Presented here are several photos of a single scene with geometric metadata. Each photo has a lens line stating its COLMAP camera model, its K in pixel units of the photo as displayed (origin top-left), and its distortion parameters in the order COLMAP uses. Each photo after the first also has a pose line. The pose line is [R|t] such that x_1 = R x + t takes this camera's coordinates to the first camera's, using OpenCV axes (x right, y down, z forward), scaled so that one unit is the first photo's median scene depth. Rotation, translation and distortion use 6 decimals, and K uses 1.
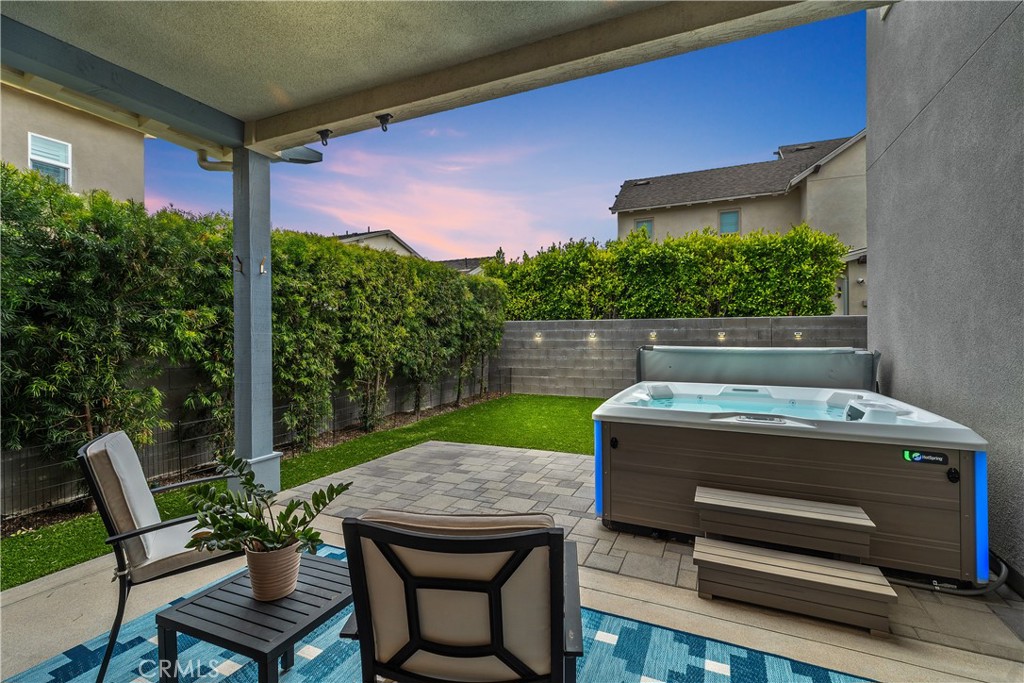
lens RADIAL K [[469.3, 0, 515.2], [0, 469.3, 335.9], [0, 0, 1]] dist [0.001103, -0.000637]
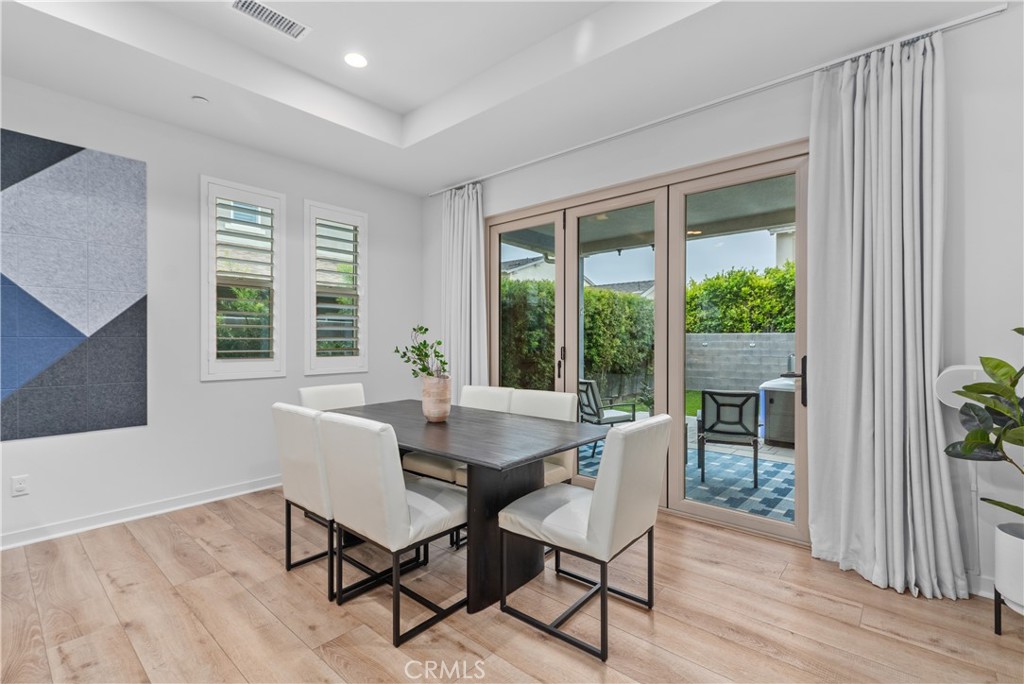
lens RADIAL K [[469.3, 0, 504.9], [0, 469.3, 346.1], [0, 0, 1]] dist [0.001103, -0.000637]
pose [[0.953299, 0.010378, -0.301850, -0.098386], [-0.008891, 0.999941, 0.006301, -0.001856], [0.301898, -0.003323, 0.953335, -0.451991]]
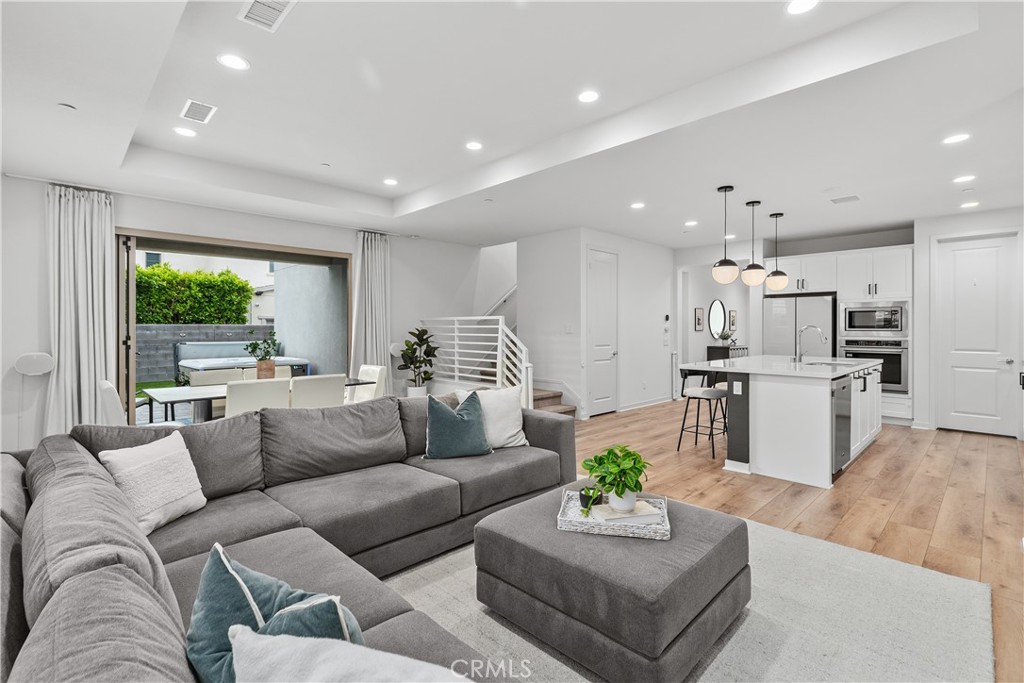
lens RADIAL K [[469.3, 0, 496.0], [0, 469.3, 324.4], [0, 0, 1]] dist [0.001103, -0.000637]
pose [[0.397150, 0.013950, 0.917648, -0.588333], [0.003848, 0.999850, -0.016865, -0.008373], [-0.917746, 0.010229, 0.397036, -0.589350]]
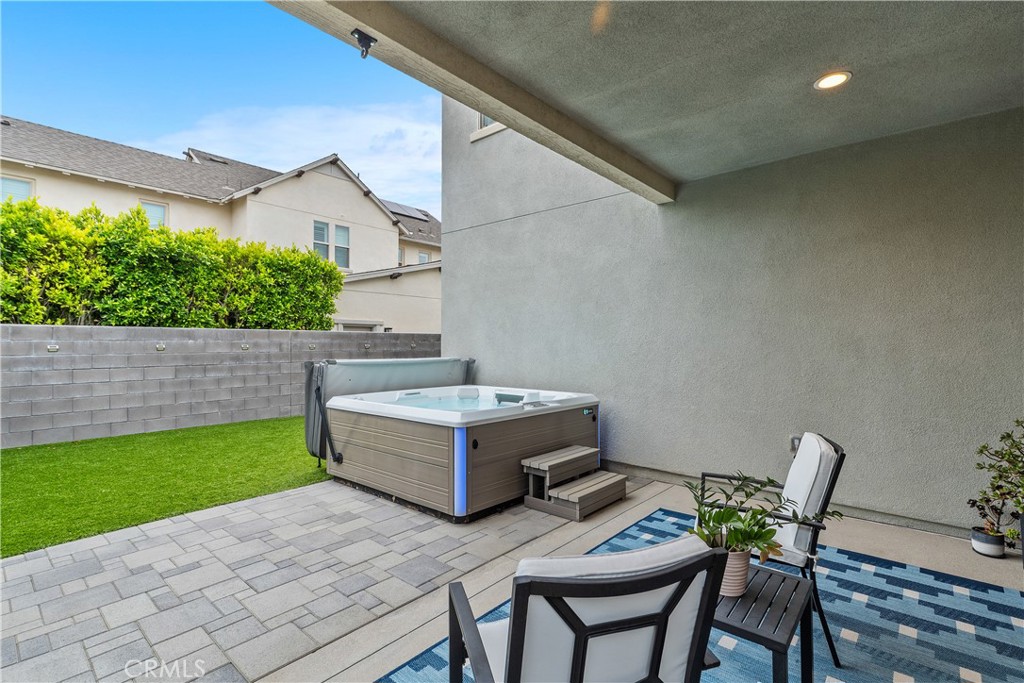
lens RADIAL K [[469.3, 0, 513.0], [0, 469.3, 340.5], [0, 0, 1]] dist [0.001103, -0.000637]
pose [[0.290348, 0.010476, 0.956864, -0.310587], [0.001487, 0.999934, -0.011399, -0.004390], [-0.956920, 0.004732, 0.290313, 0.208313]]
